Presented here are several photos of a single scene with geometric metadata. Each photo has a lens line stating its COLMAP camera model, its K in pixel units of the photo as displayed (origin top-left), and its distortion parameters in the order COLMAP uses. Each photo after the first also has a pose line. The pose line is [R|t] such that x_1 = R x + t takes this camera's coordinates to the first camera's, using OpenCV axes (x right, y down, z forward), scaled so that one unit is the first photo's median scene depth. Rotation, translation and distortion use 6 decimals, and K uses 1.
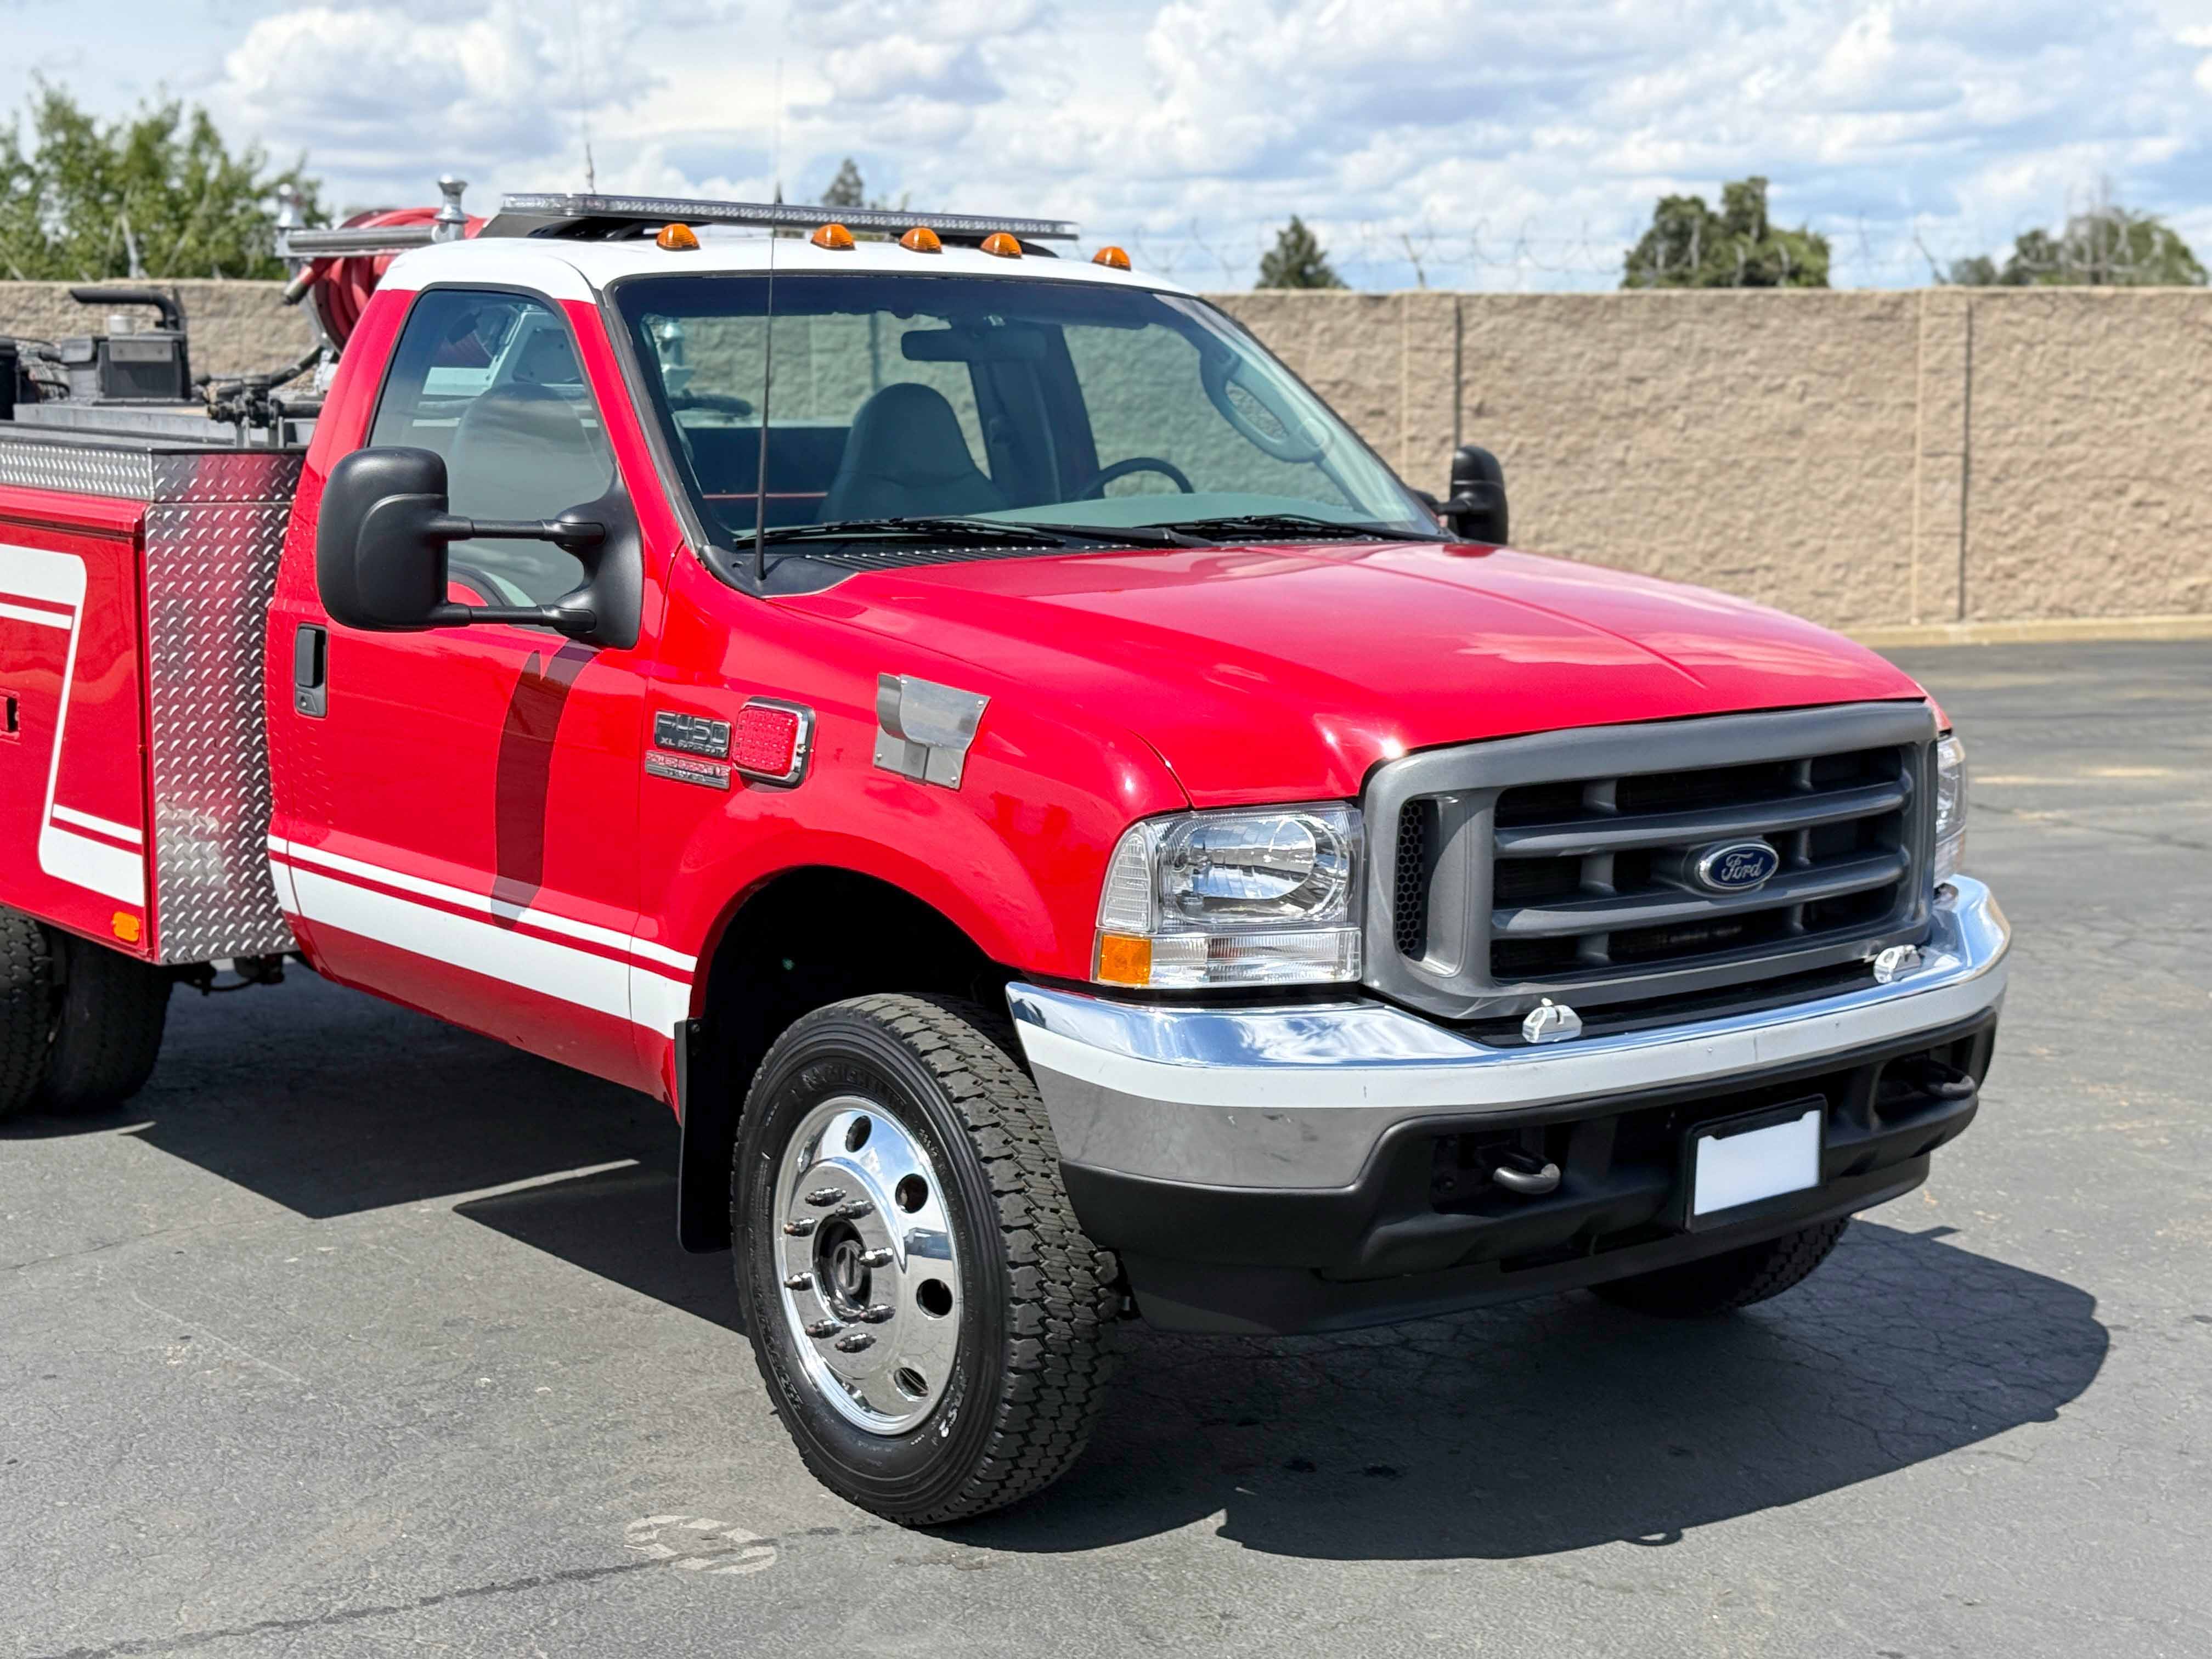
lens RADIAL K [[3092.5, 0, 1124.4], [0, 3092.5, 864.4], [0, 0, 1]] dist [0.125172, 0.000000]
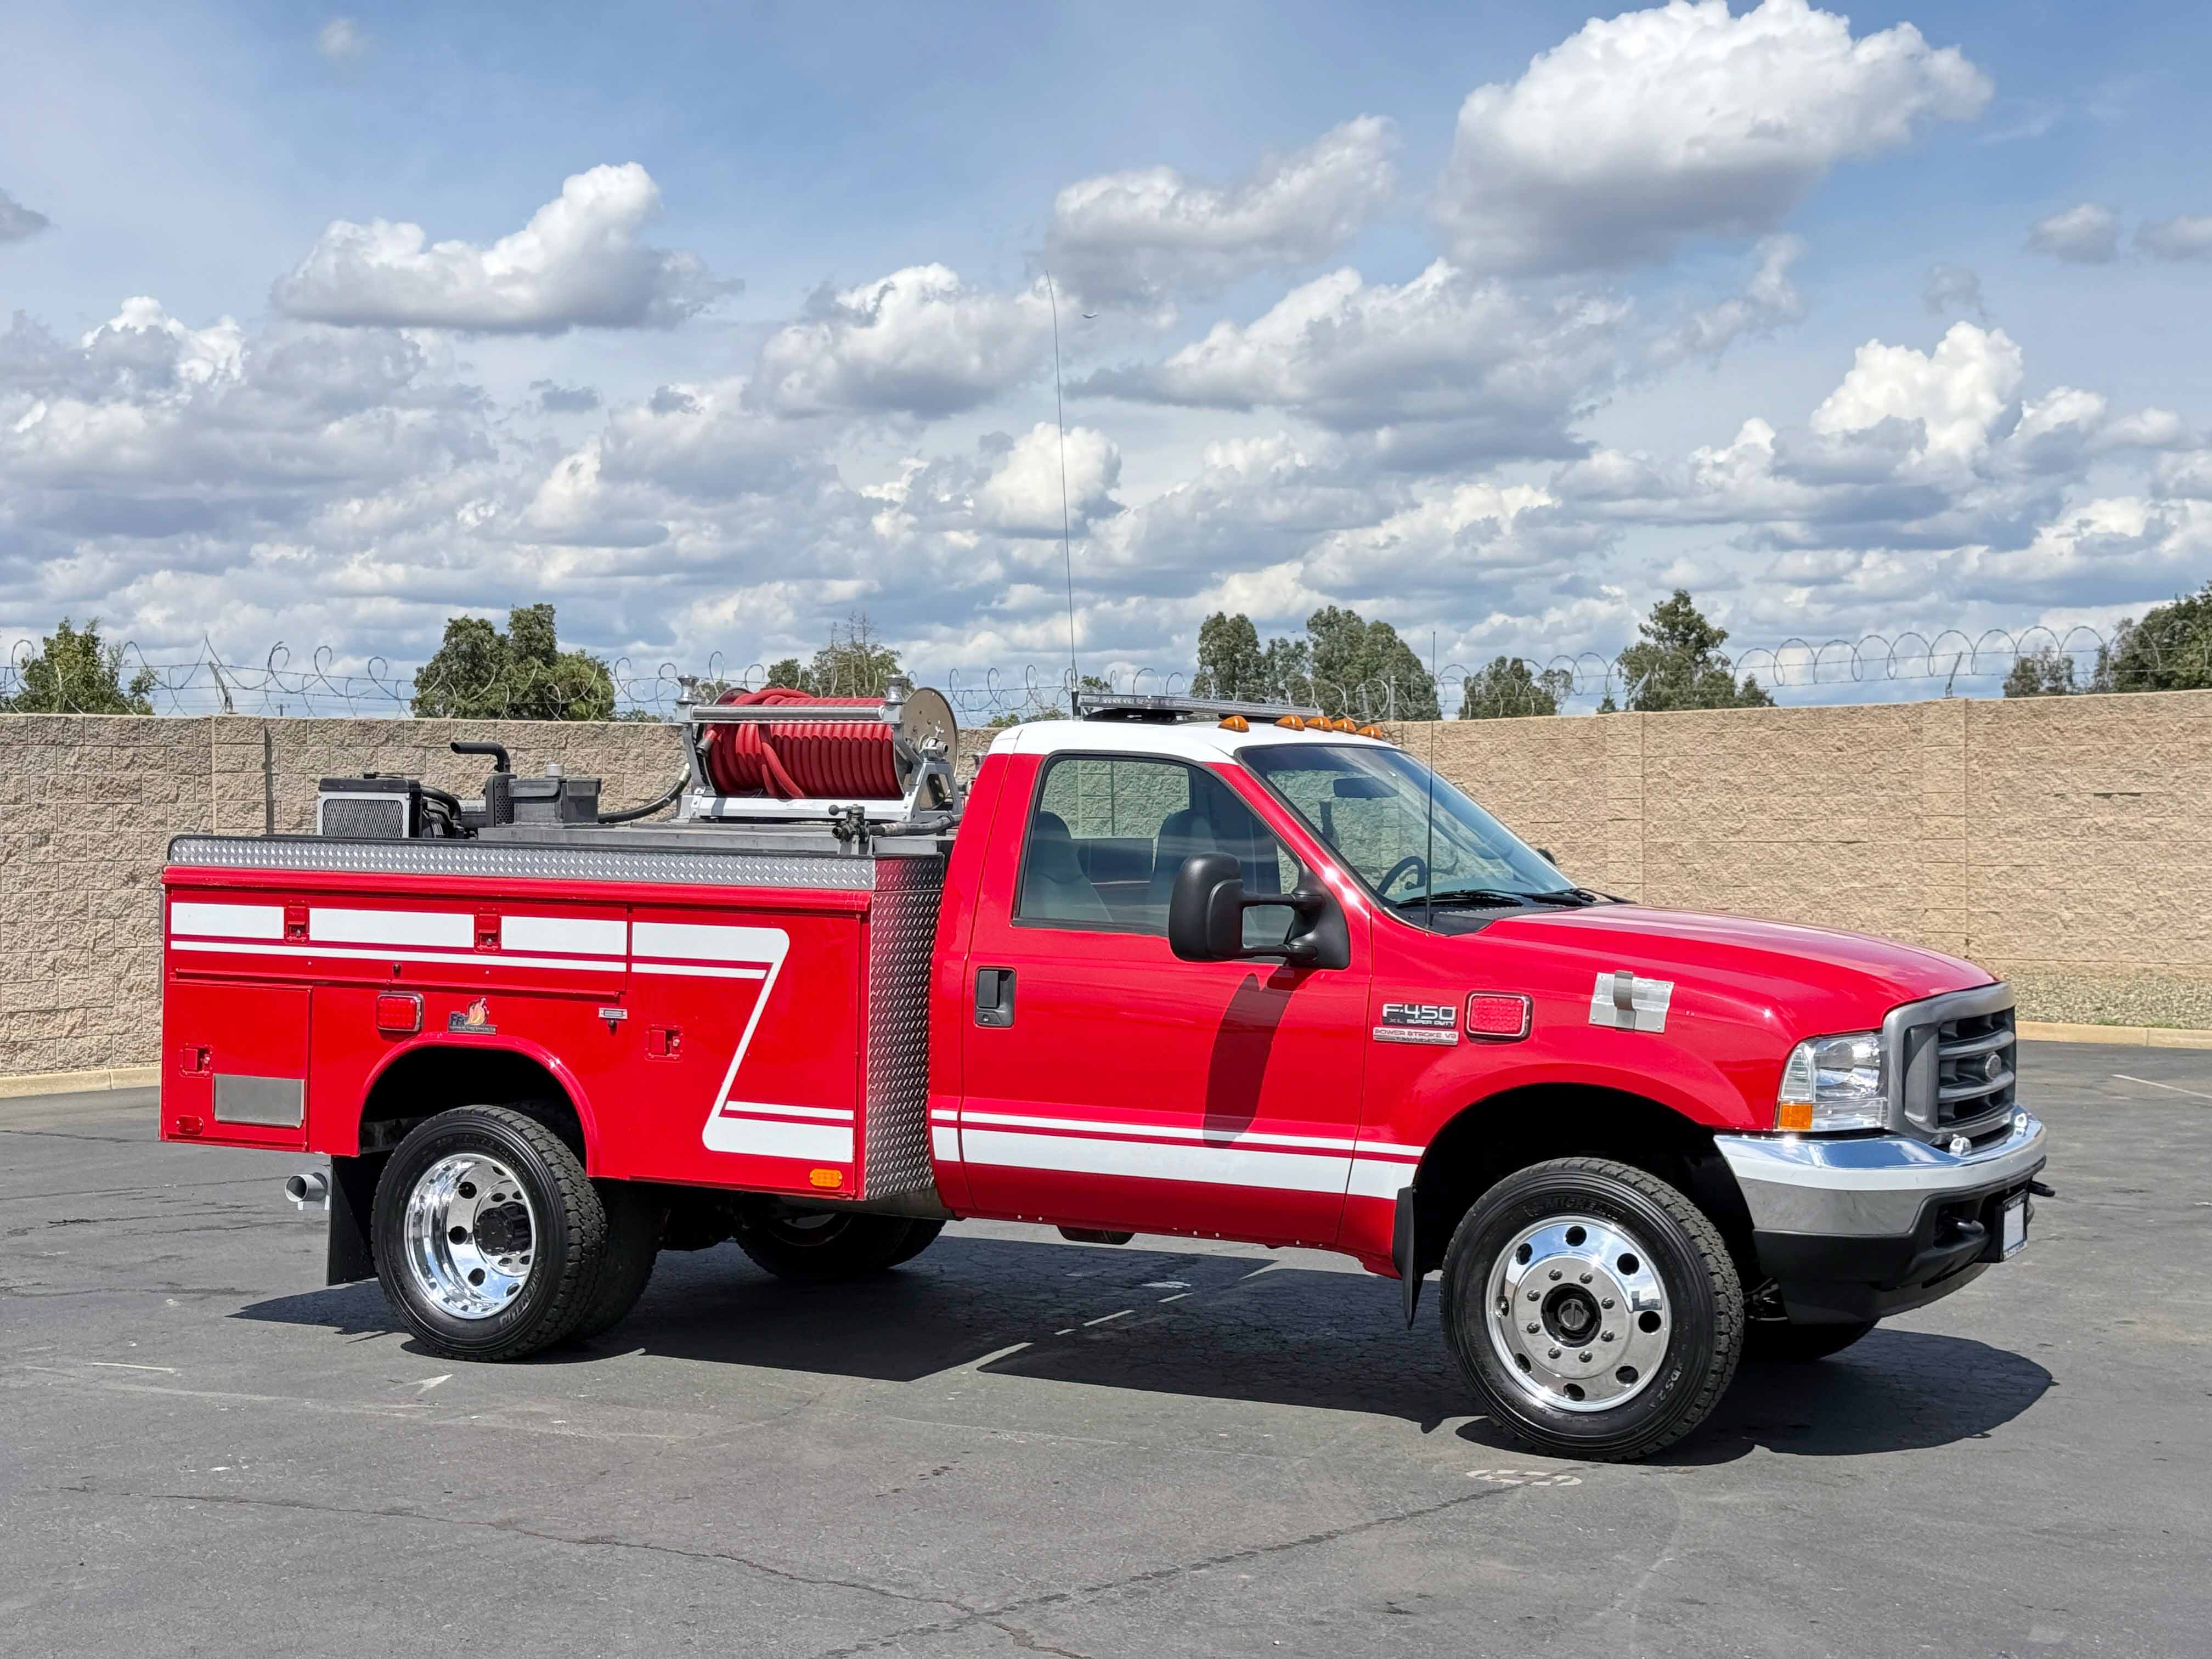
lens RADIAL K [[3092.5, 0, 1097.6], [0, 3092.5, 833.8], [0, 0, 1]] dist [0.125172, 0.000000]
pose [[0.923918, -0.002239, 0.382585, -0.211160], [0.056078, 0.989976, -0.129629, 0.015586], [-0.378460, 0.141221, 0.914781, -0.112855]]
